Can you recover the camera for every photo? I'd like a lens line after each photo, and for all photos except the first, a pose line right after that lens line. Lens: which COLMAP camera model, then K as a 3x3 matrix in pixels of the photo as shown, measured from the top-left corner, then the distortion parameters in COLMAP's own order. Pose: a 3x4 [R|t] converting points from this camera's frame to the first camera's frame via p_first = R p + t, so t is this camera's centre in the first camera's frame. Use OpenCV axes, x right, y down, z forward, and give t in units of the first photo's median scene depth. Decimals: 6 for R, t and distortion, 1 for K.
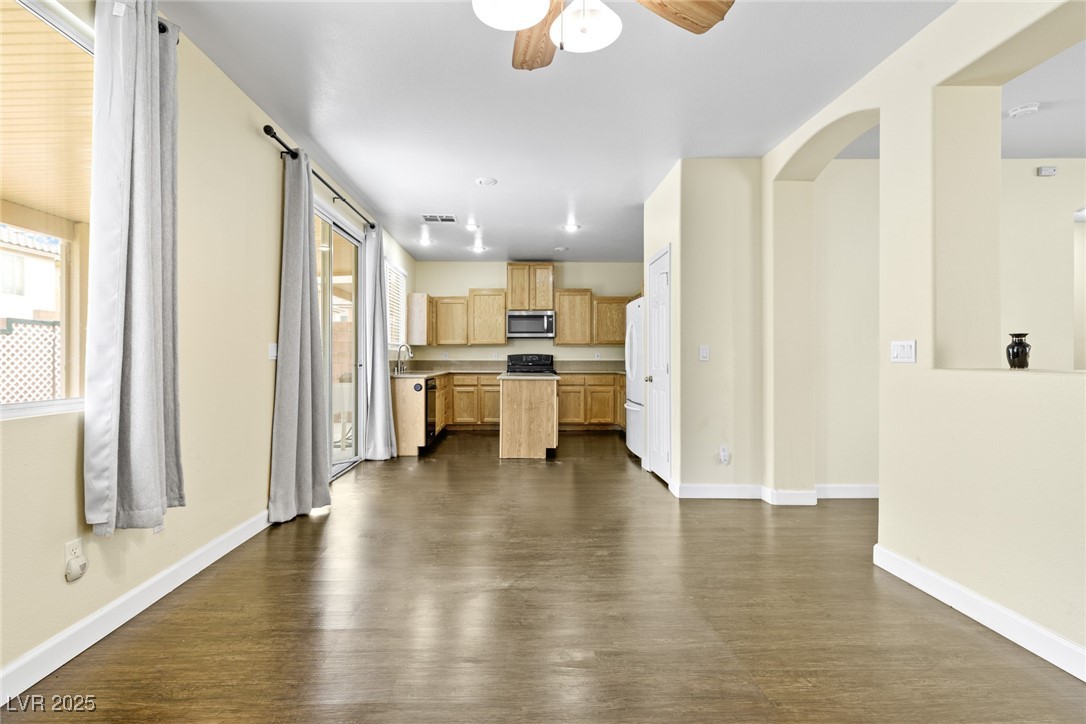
lens RADIAL K [[487.4, 0, 551.5], [0, 487.4, 357.7], [0, 0, 1]] dist [0.003123, 0.000229]
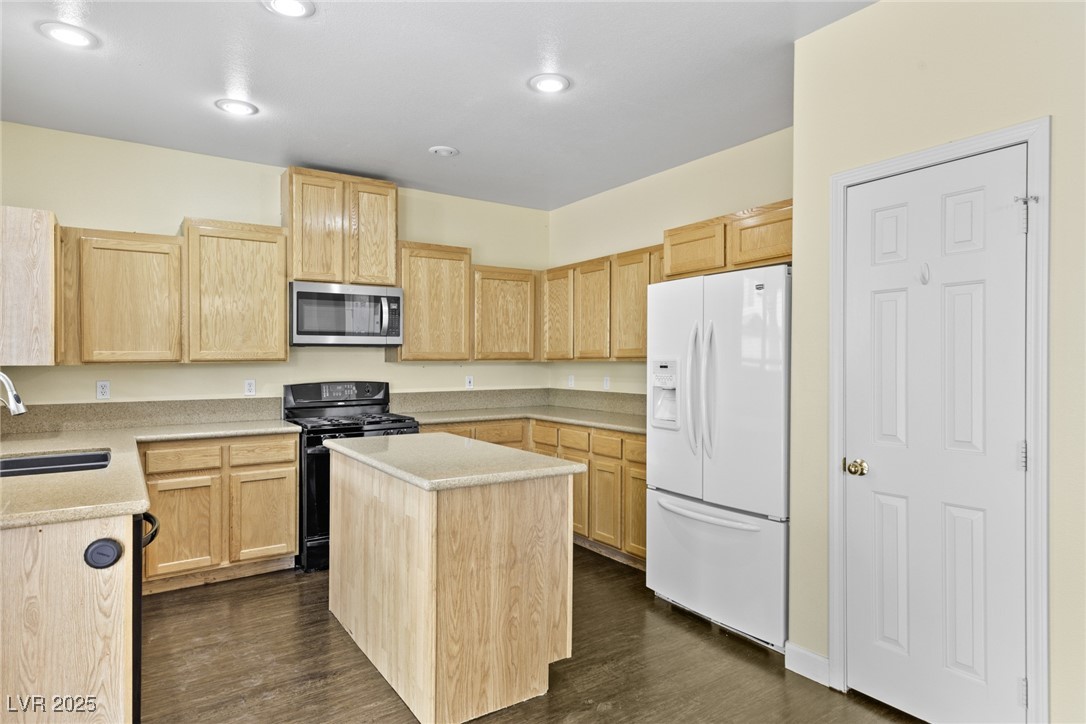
lens RADIAL K [[595.2, 0, 543.0], [0, 595.2, 362.0], [0, 0, 1]] dist [0.021039, -0.000372]
pose [[0.850515, -0.002874, 0.525943, -0.178253], [-0.002408, 0.999953, 0.009358, -0.031502], [-0.525945, -0.009225, 0.850468, 0.446441]]
